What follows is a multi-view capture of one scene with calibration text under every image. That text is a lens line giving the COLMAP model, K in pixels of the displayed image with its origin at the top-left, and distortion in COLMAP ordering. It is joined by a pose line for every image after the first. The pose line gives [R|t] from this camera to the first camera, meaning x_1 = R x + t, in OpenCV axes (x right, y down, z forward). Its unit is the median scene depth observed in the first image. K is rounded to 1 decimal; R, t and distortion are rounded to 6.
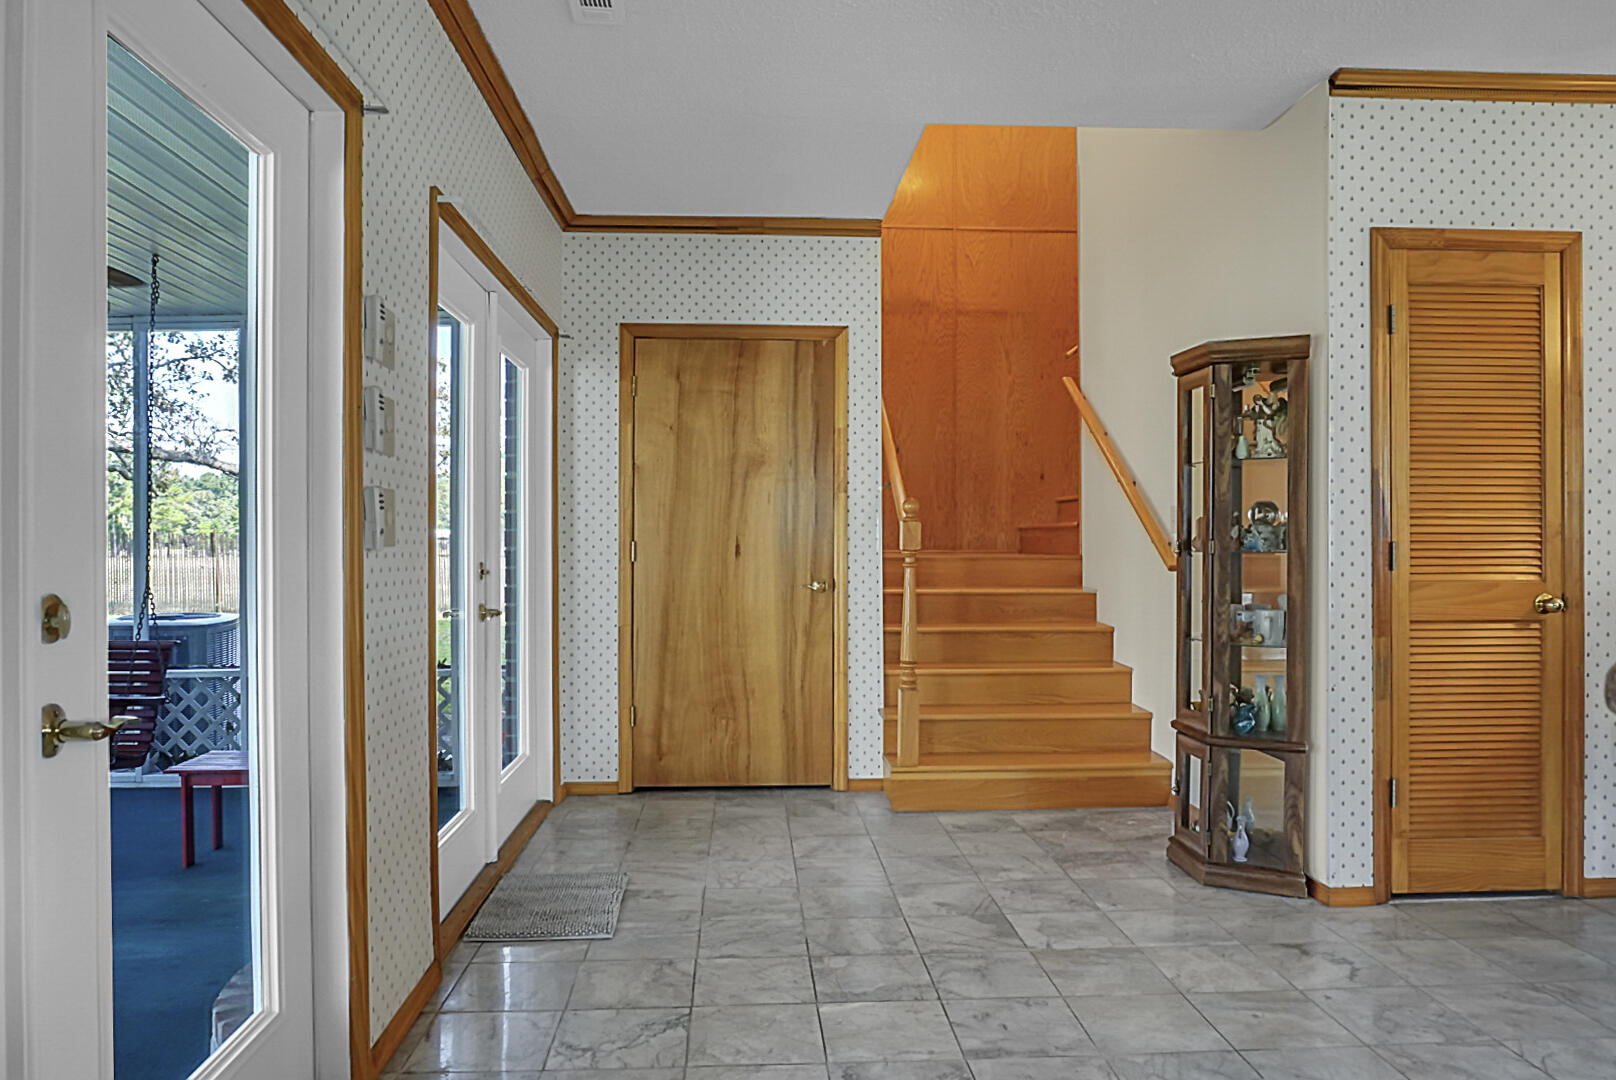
lens RADIAL K [[1101.3, 0, 823.7], [0, 1101.3, 539.2], [0, 0, 1]] dist [-0.052263, 0.000572]
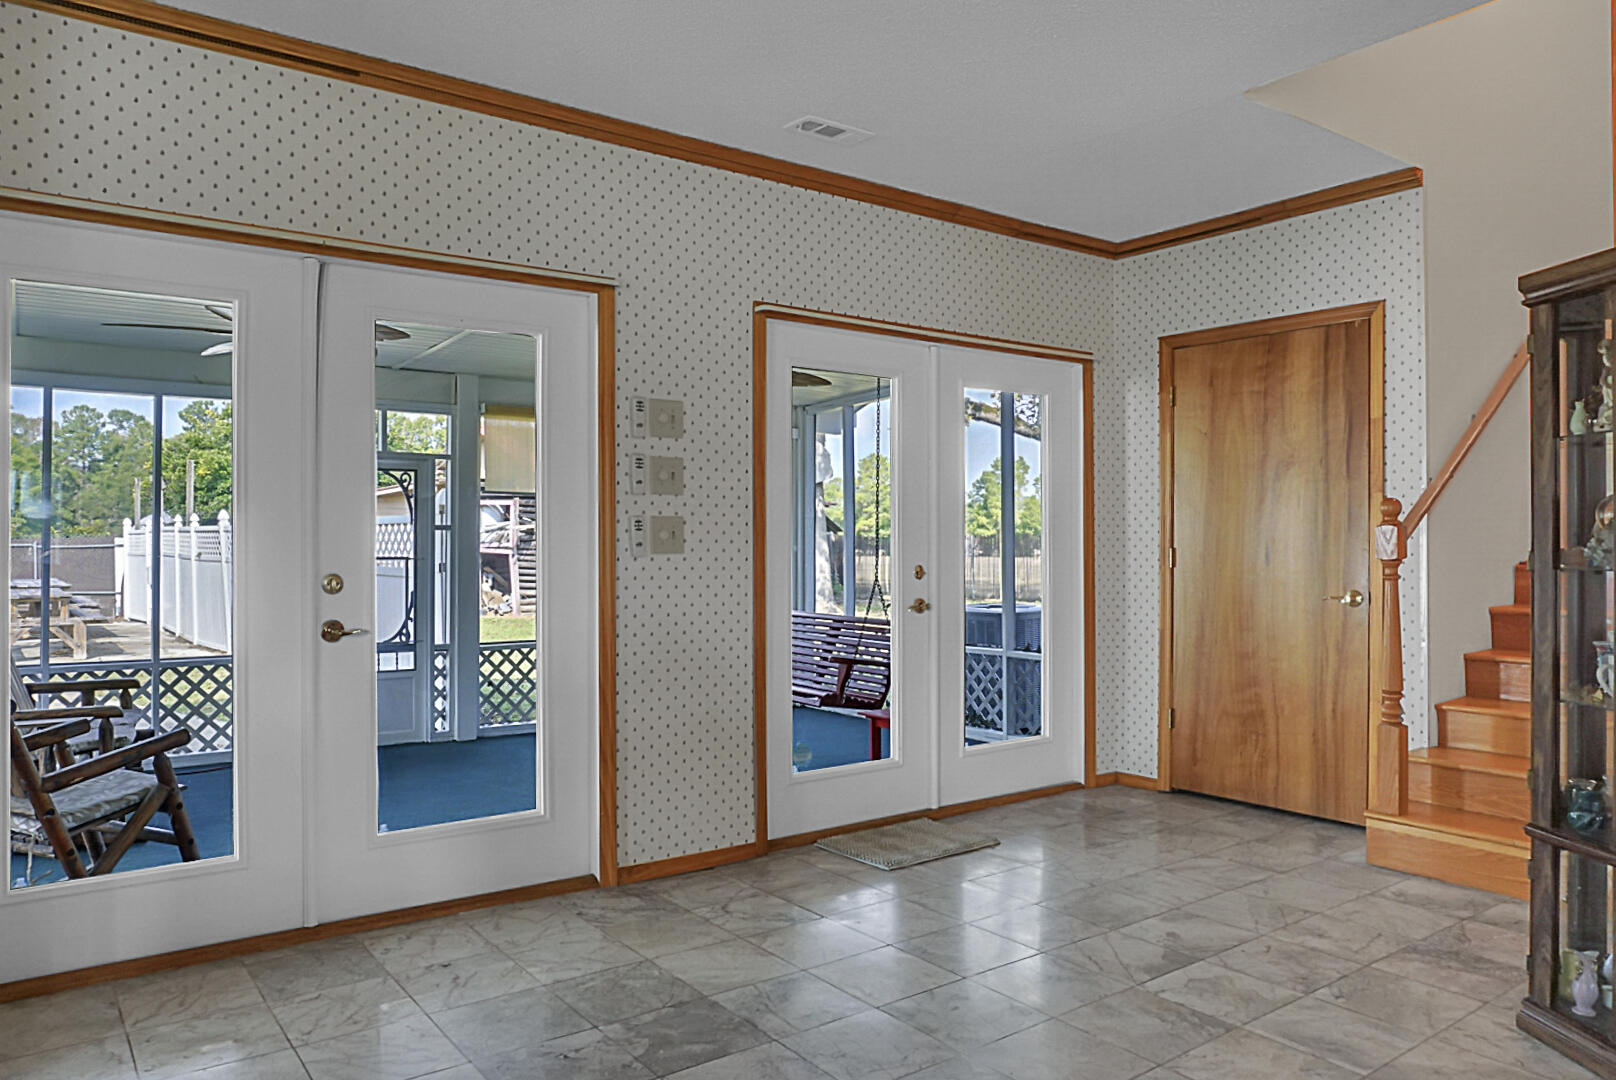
lens RADIAL K [[1118.4, 0, 801.9], [0, 1118.4, 533.5], [0, 0, 1]] dist [-0.040956, 0.004585]
pose [[0.537214, -0.007260, -0.843415, 0.516822], [0.002317, 0.999972, -0.007131, -0.004740], [0.843443, 0.001877, 0.537216, 0.150177]]
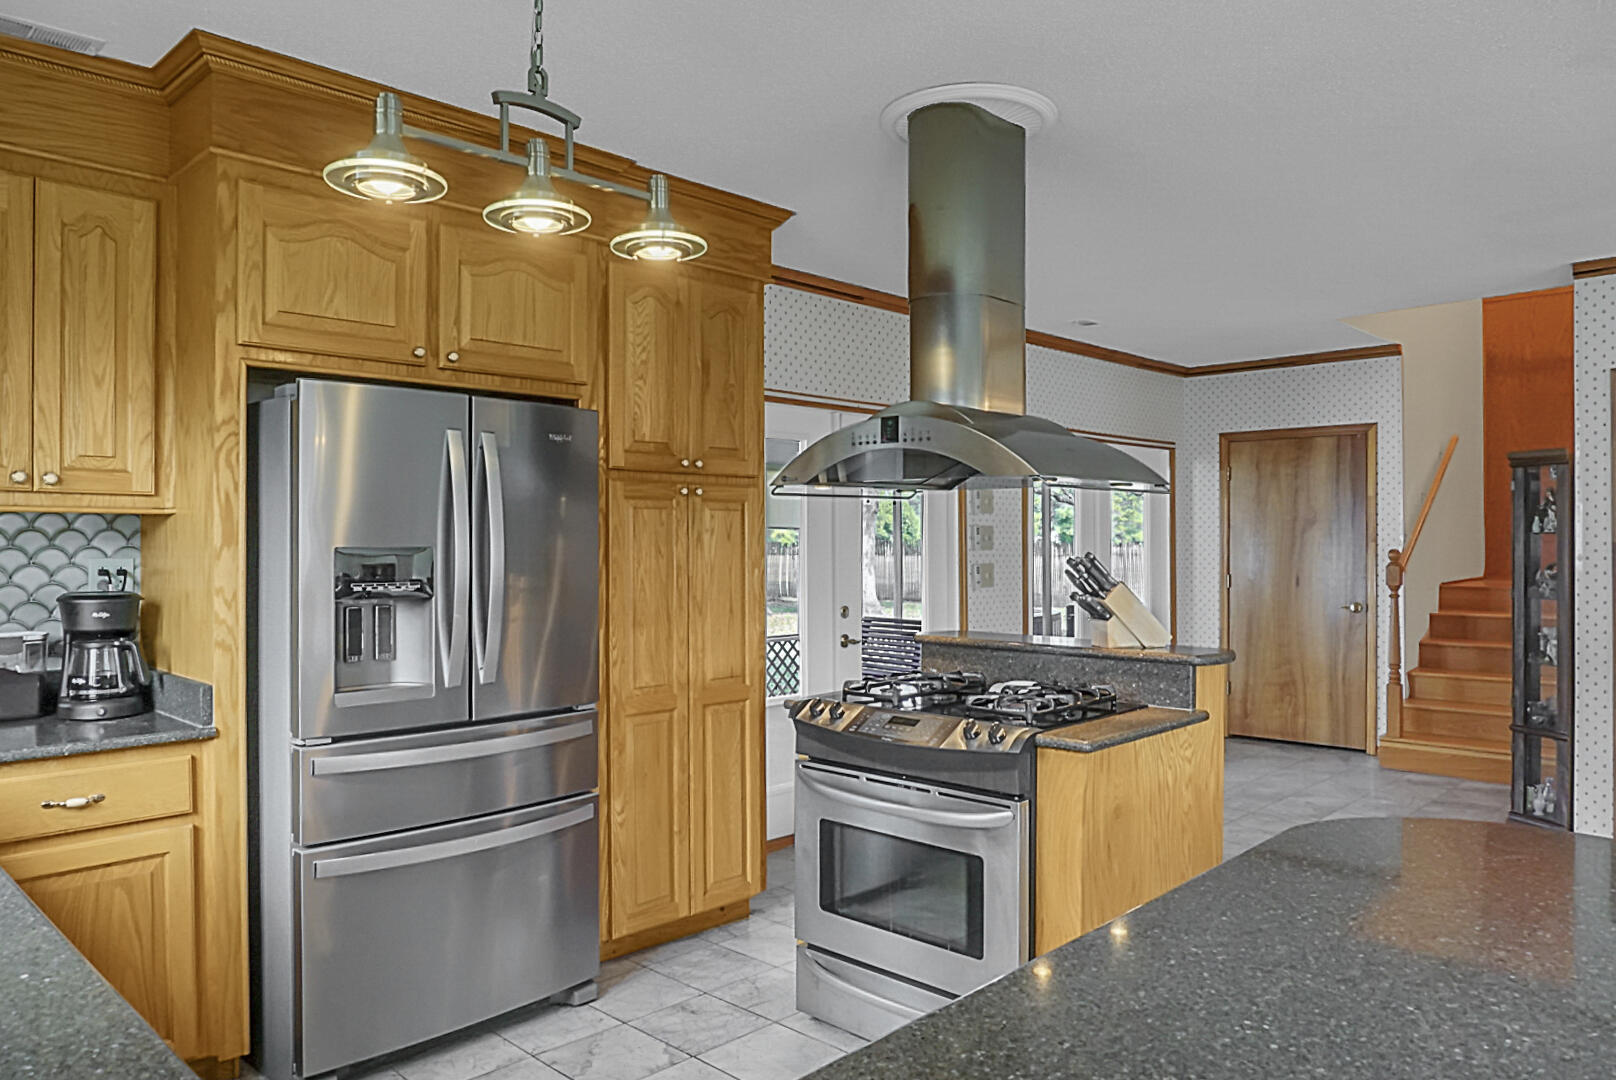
lens RADIAL K [[1139.5, 0, 812.7], [0, 1139.5, 531.6], [0, 0, 1]] dist [-0.037425, 0.001388]
pose [[0.677223, -0.006491, -0.735749, 0.601102], [0.004418, 0.999979, -0.004756, -0.052887], [0.735764, -0.000030, 0.677238, -0.505505]]
